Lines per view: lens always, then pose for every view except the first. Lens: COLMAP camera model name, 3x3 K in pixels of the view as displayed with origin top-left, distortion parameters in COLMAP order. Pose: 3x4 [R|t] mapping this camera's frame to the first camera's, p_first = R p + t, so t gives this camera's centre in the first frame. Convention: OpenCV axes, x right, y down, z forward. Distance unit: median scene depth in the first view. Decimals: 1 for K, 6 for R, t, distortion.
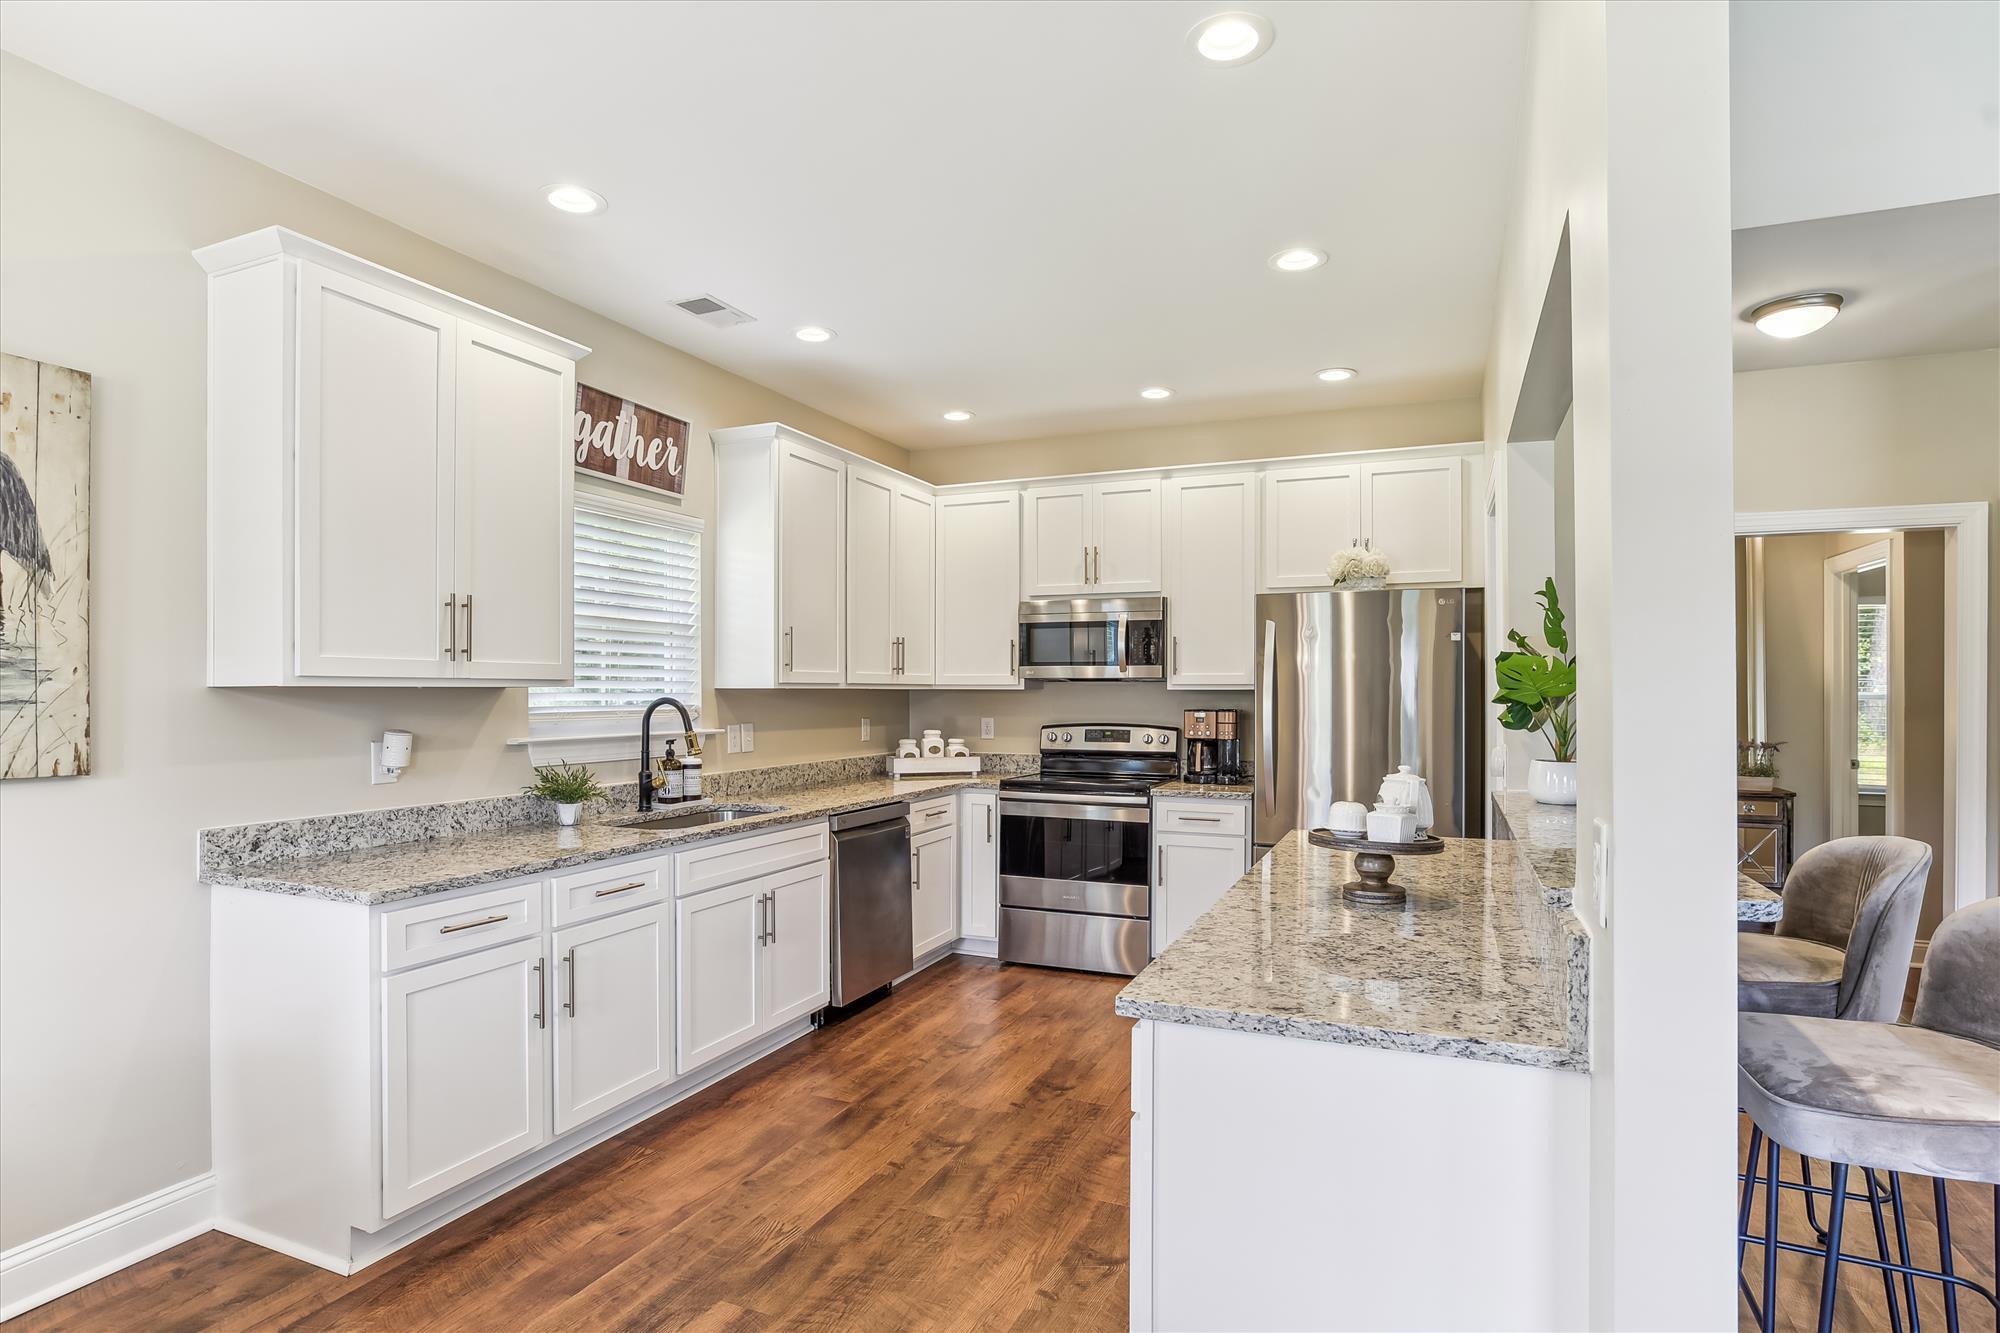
lens RADIAL K [[1020.7, 0, 1003.6], [0, 1020.7, 691.6], [0, 0, 1]] dist [-0.045881, 0.019538]
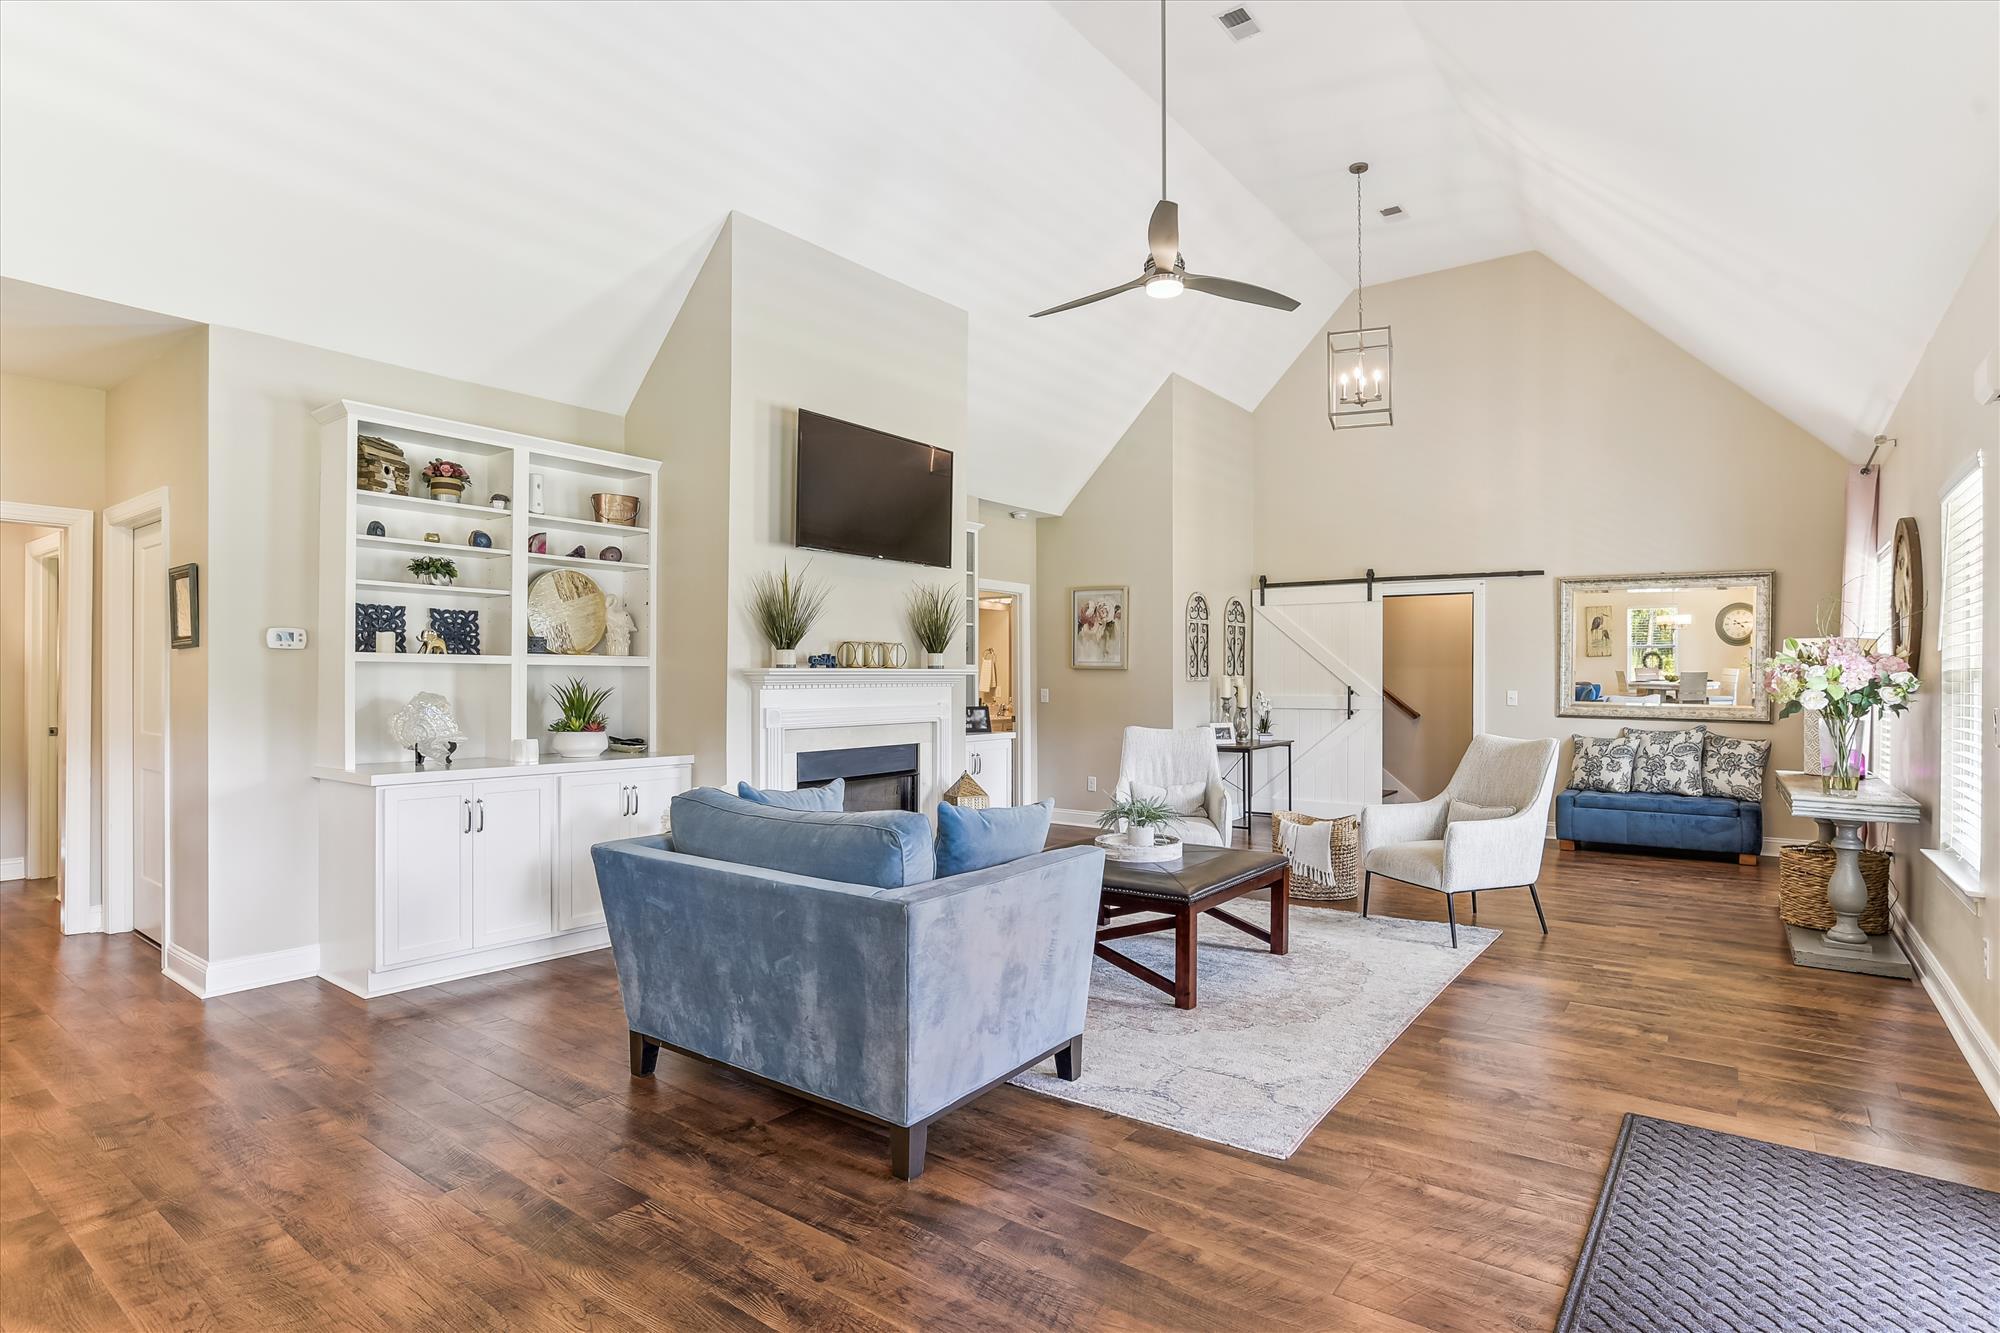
lens RADIAL K [[1020.7, 0, 1008.1], [0, 1020.7, 673.2], [0, 0, 1]] dist [-0.045881, 0.019538]
pose [[0.233231, 0.003584, 0.972415, 0.041130], [0.000313, 0.999993, -0.003761, 0.018686], [-0.972421, 0.001182, 0.233228, -0.416347]]
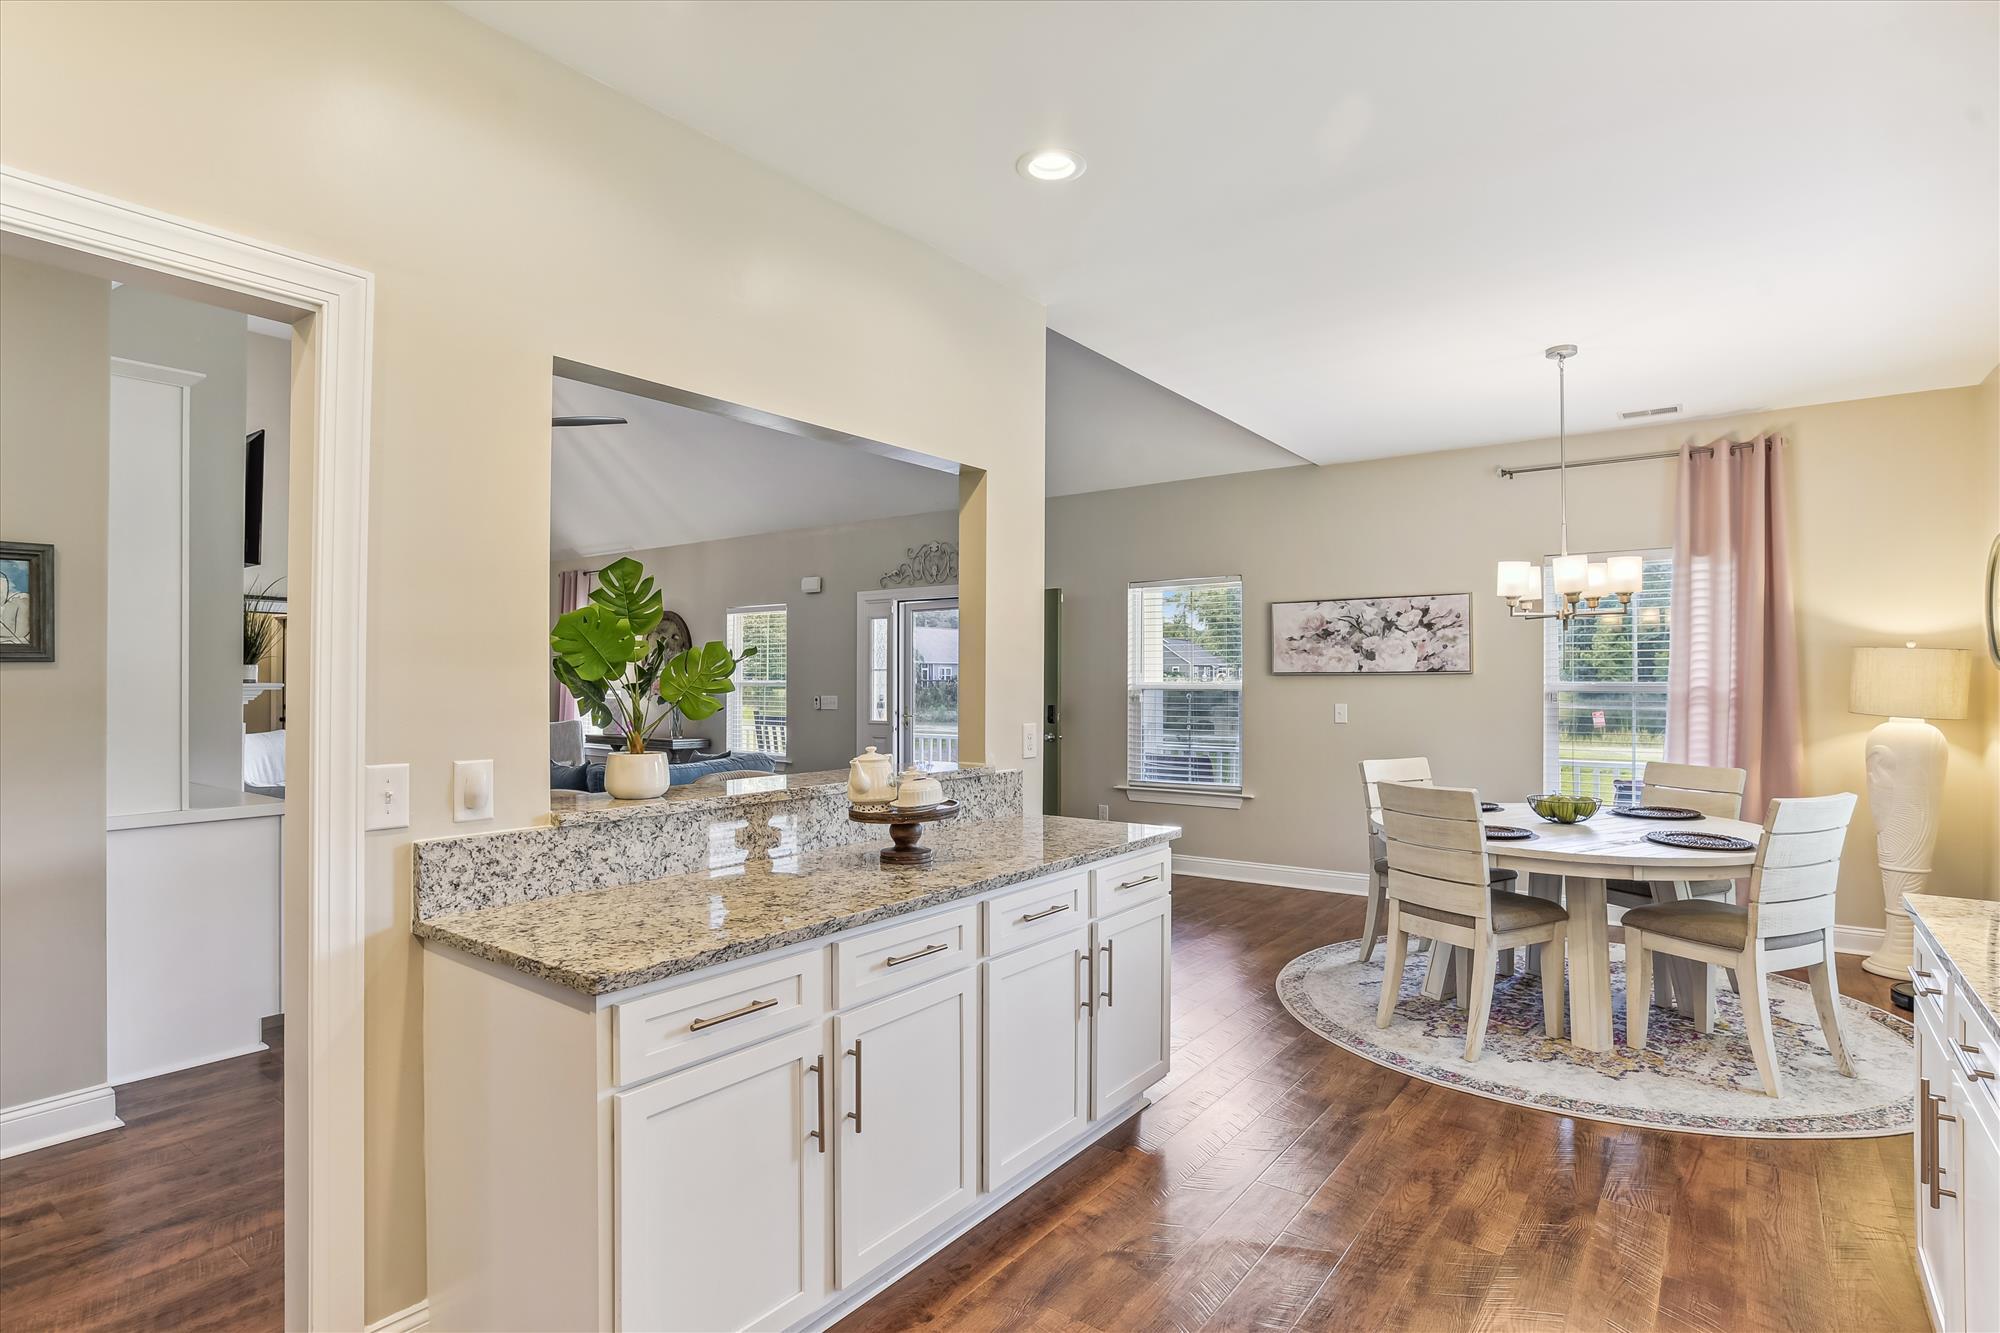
lens RADIAL K [[1020.7, 0, 1003.2], [0, 1020.7, 671.2], [0, 0, 1]] dist [-0.045881, 0.019538]
pose [[-0.973058, -0.000691, 0.230560, -0.005451], [-0.001842, 0.999987, -0.004776, -0.003517], [-0.230554, -0.005072, -0.973046, 1.198827]]
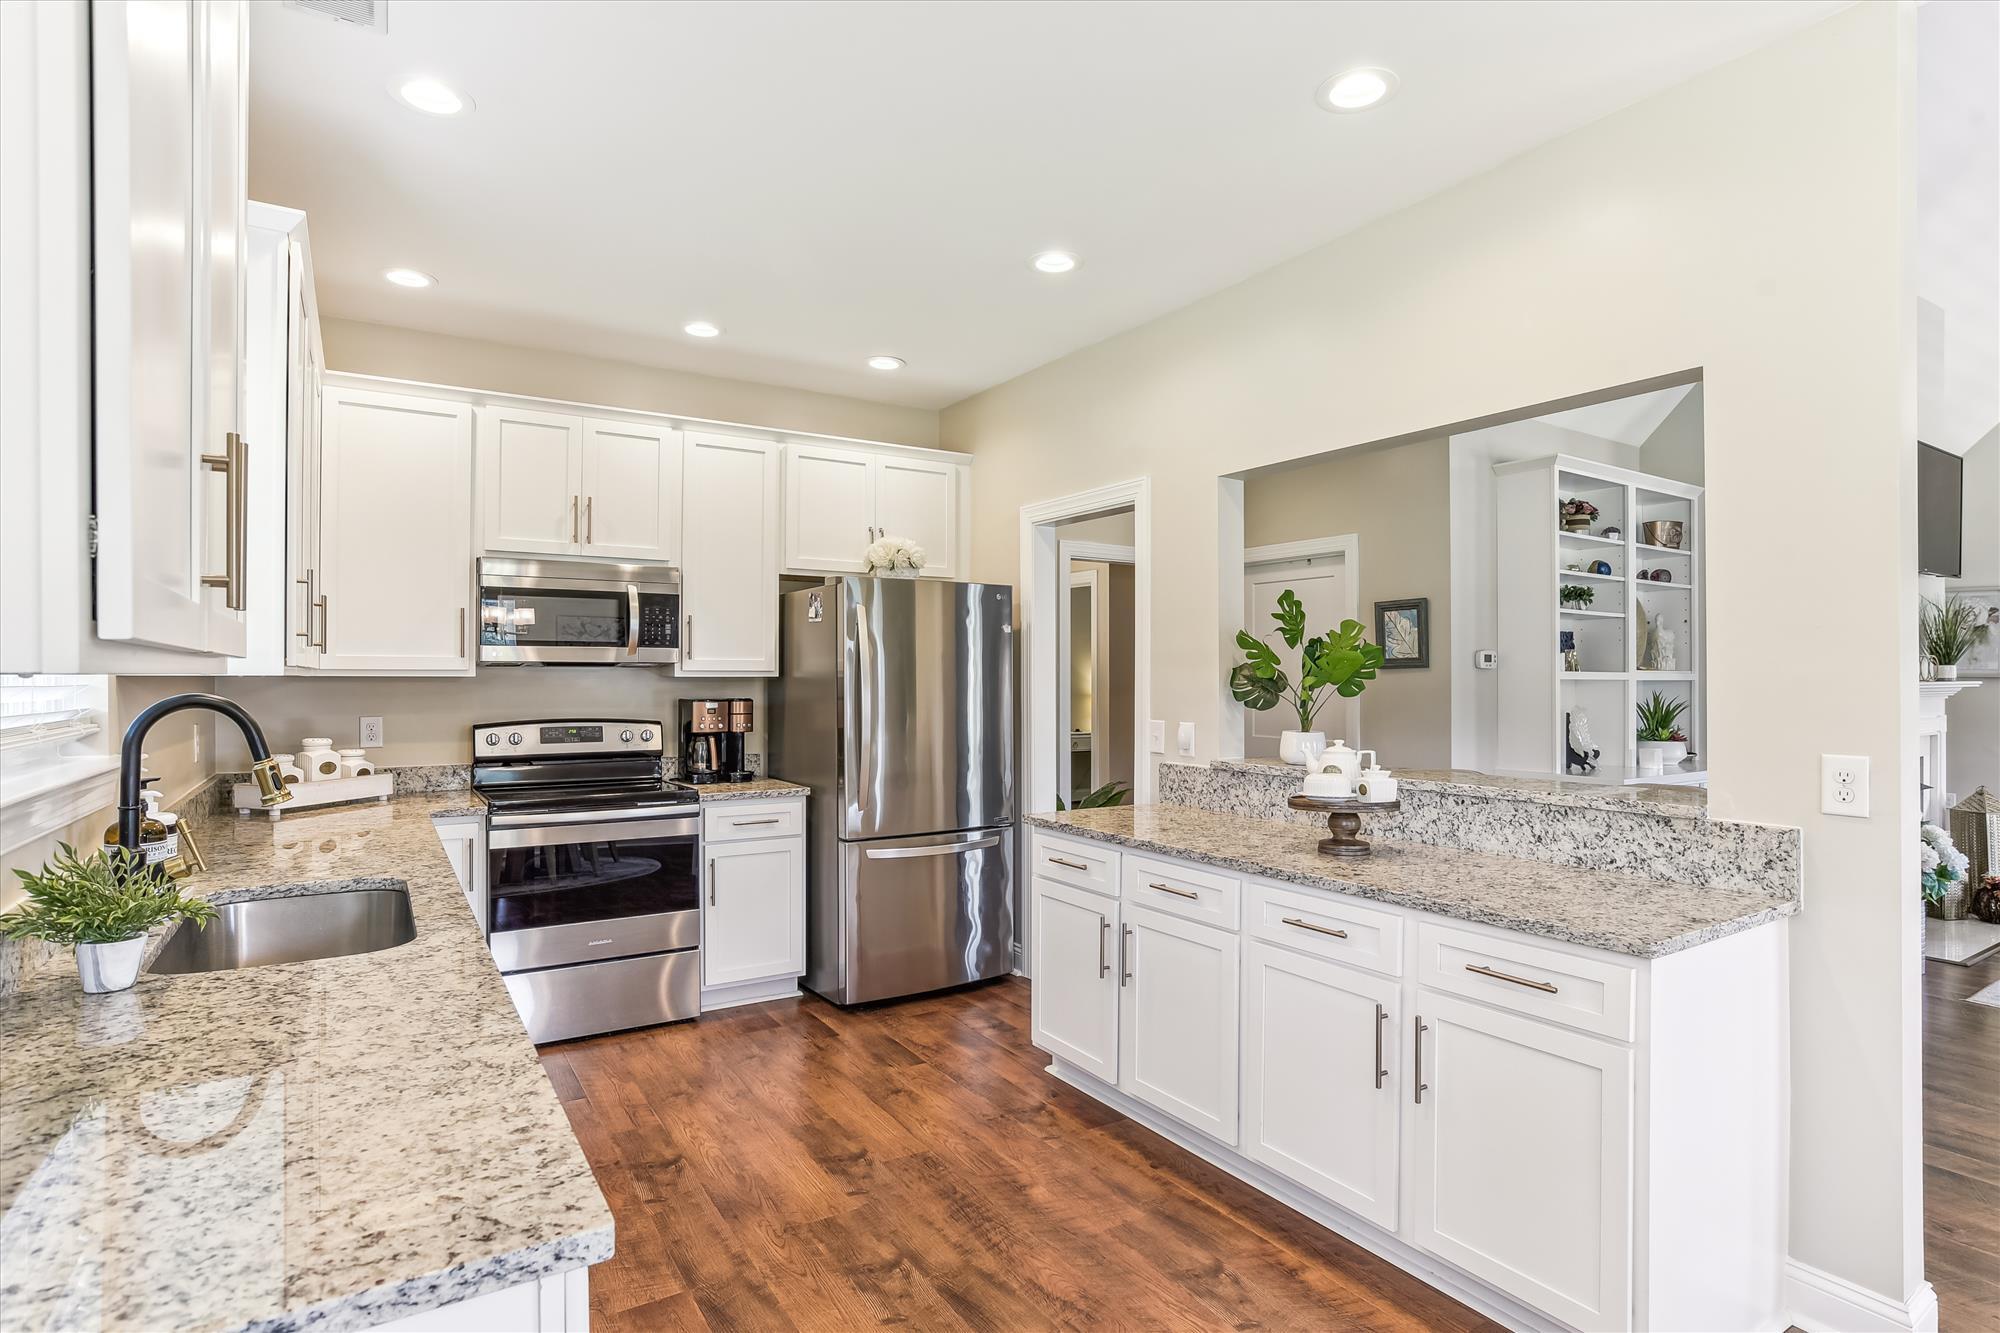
lens RADIAL K [[1020.7, 0, 1000.2], [0, 1020.7, 669.4], [0, 0, 1]] dist [-0.045881, 0.019538]
pose [[0.564748, 0.004826, 0.825249, -0.486257], [0.001425, 0.999976, -0.006823, -0.002395], [-0.825262, 0.005029, 0.564728, 0.373403]]
